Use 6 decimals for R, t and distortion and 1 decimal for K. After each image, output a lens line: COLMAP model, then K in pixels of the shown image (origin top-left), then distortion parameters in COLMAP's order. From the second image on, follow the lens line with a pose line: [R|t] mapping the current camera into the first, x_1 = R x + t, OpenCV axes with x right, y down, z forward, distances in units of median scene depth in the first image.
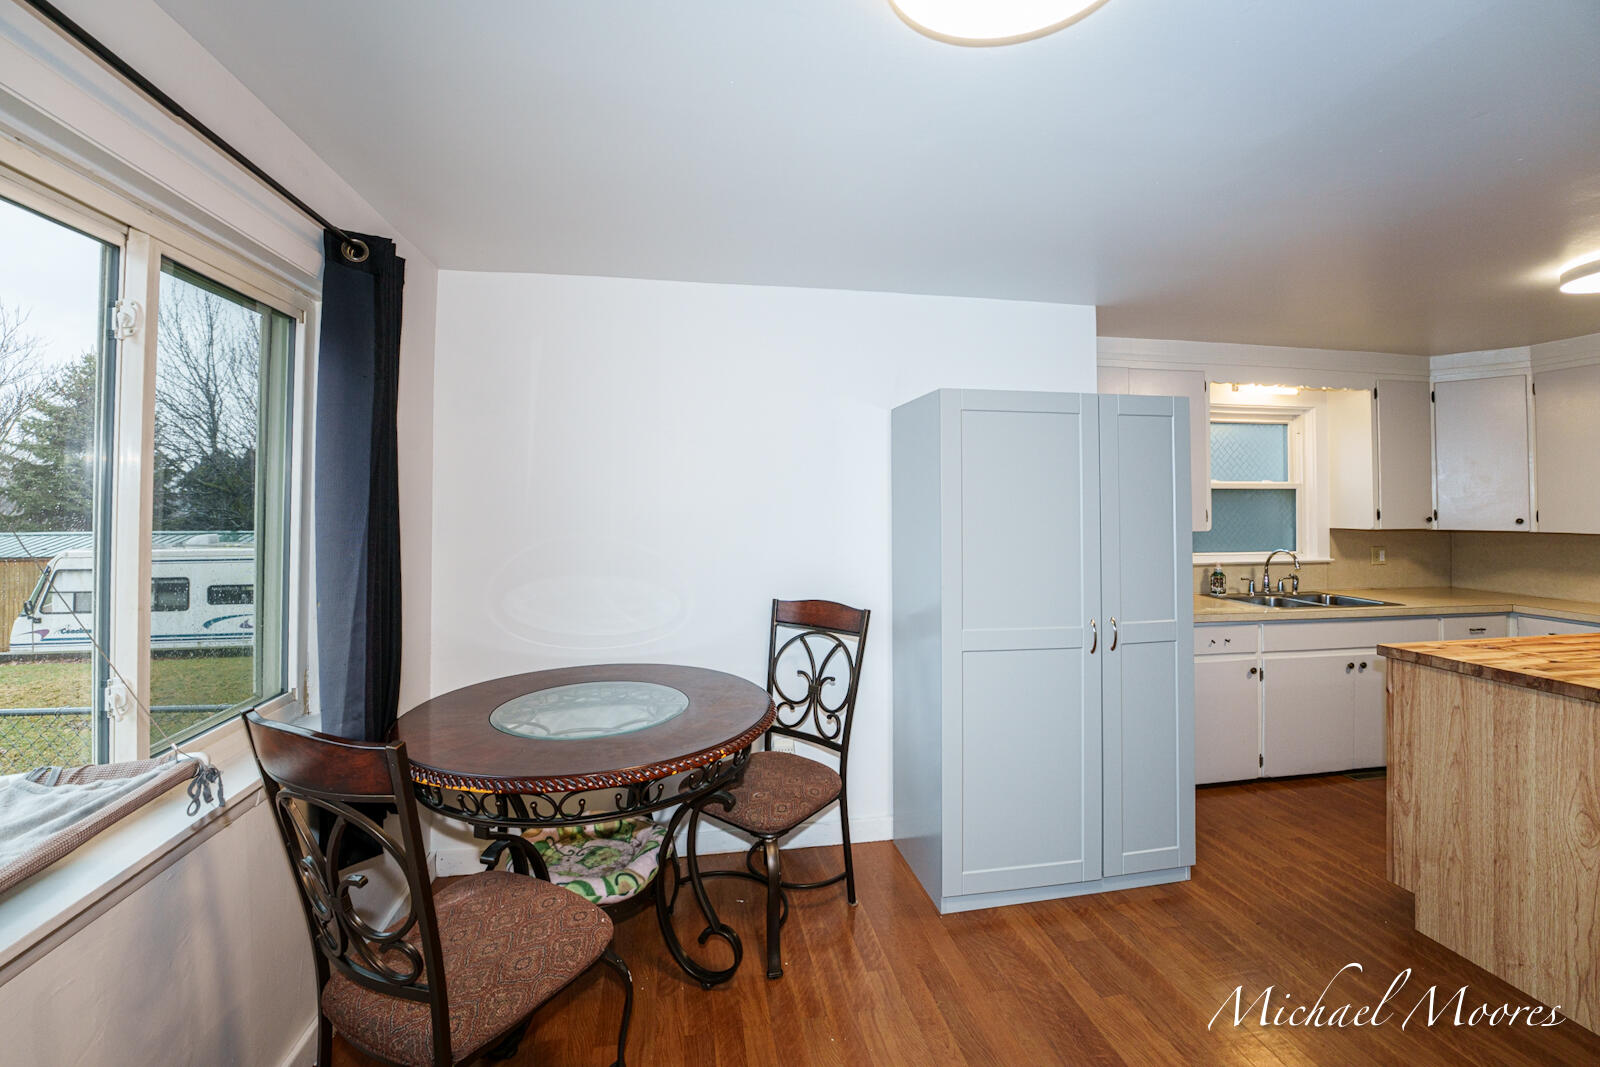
lens RADIAL K [[663.6, 0, 798.2], [0, 663.6, 486.6], [0, 0, 1]] dist [-0.026115, 0.000668]
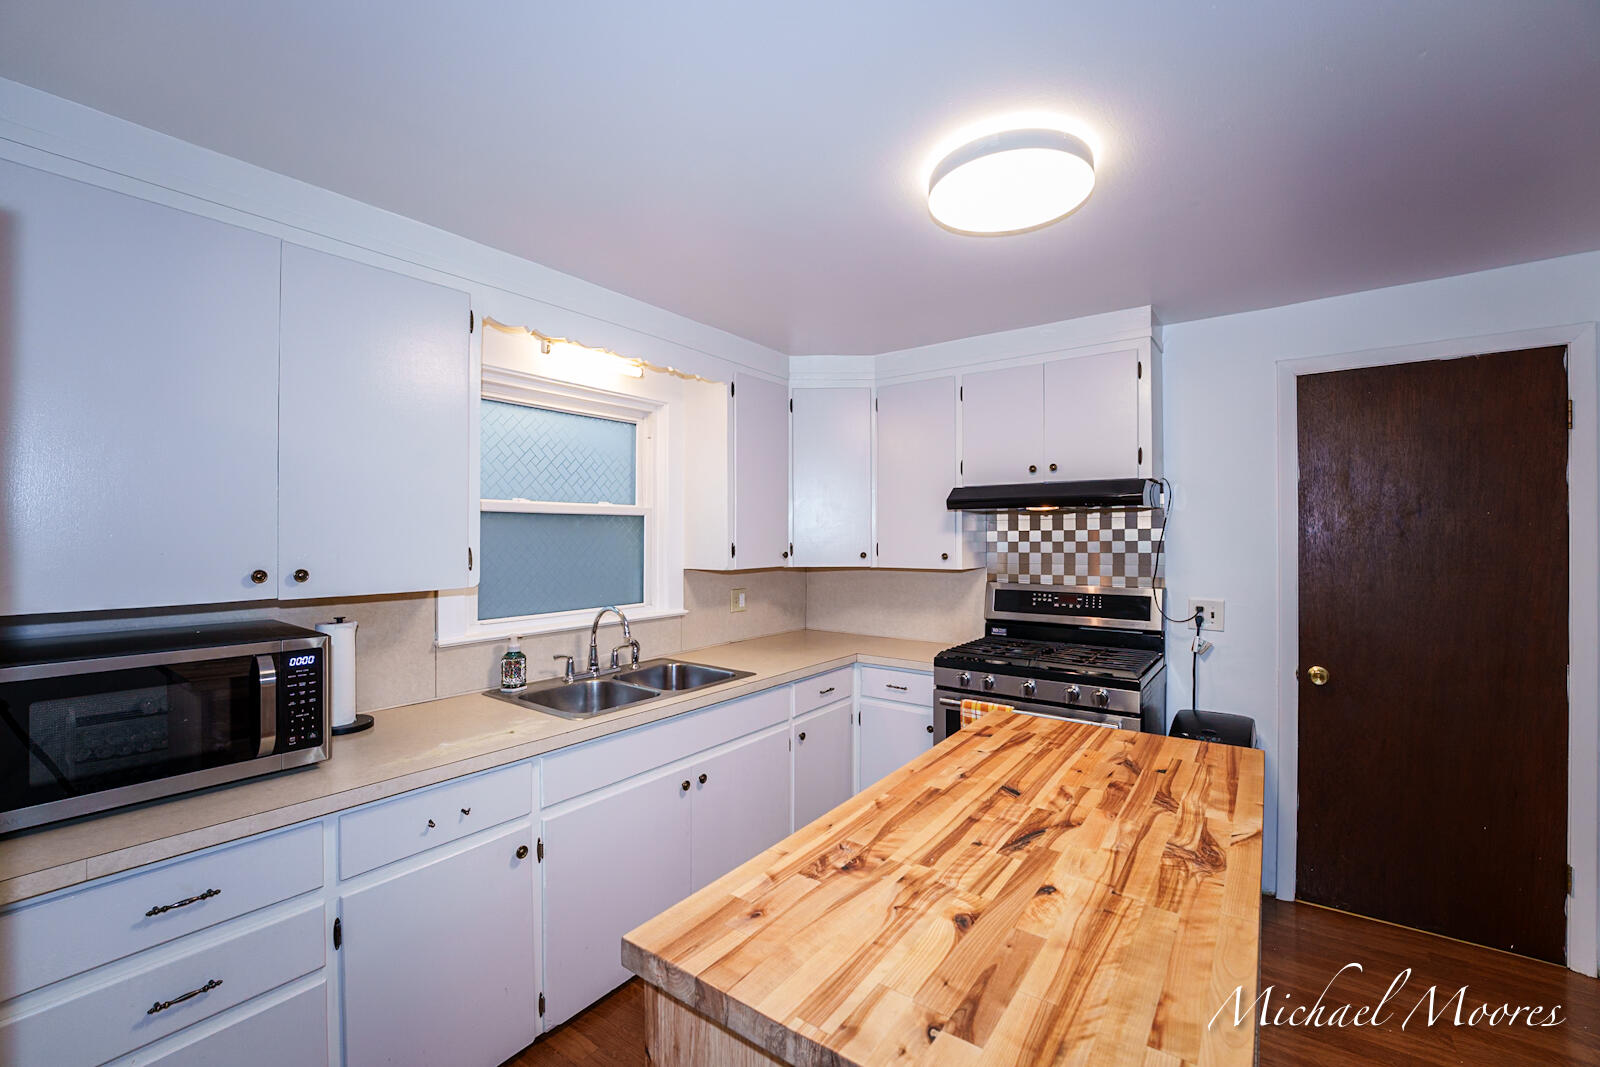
lens RADIAL K [[648.4, 0, 800.0], [0, 648.4, 533.5], [0, 0, 1]] dist [-0.030069, -0.000003]
pose [[0.717821, -0.001789, 0.696225, 0.417772], [-0.014722, 0.999734, 0.017747, 0.008919], [-0.696072, -0.022989, 0.717604, 0.400101]]
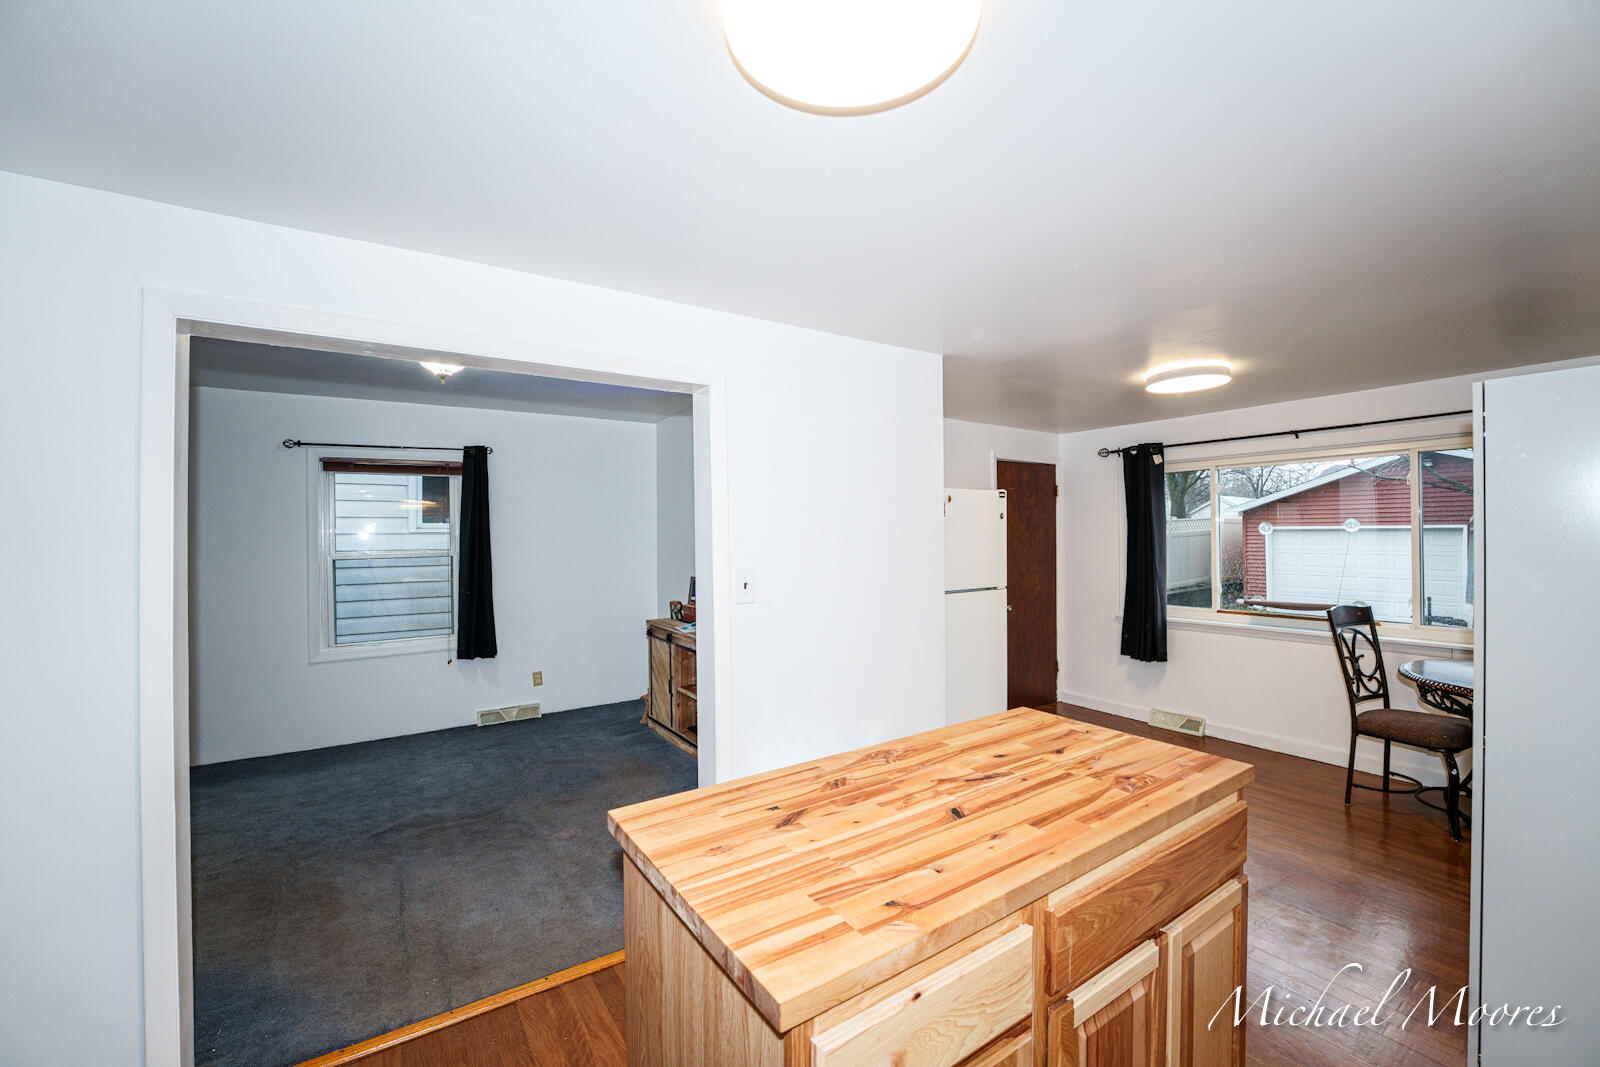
lens RADIAL K [[648.4, 0, 800.0], [0, 648.4, 533.5], [0, 0, 1]] dist [-0.030069, -0.000003]
pose [[-0.910595, 0.007361, -0.413233, 1.793008], [0.017391, 0.999638, -0.020517, 0.000972], [0.412933, -0.025870, -0.910394, 1.546651]]
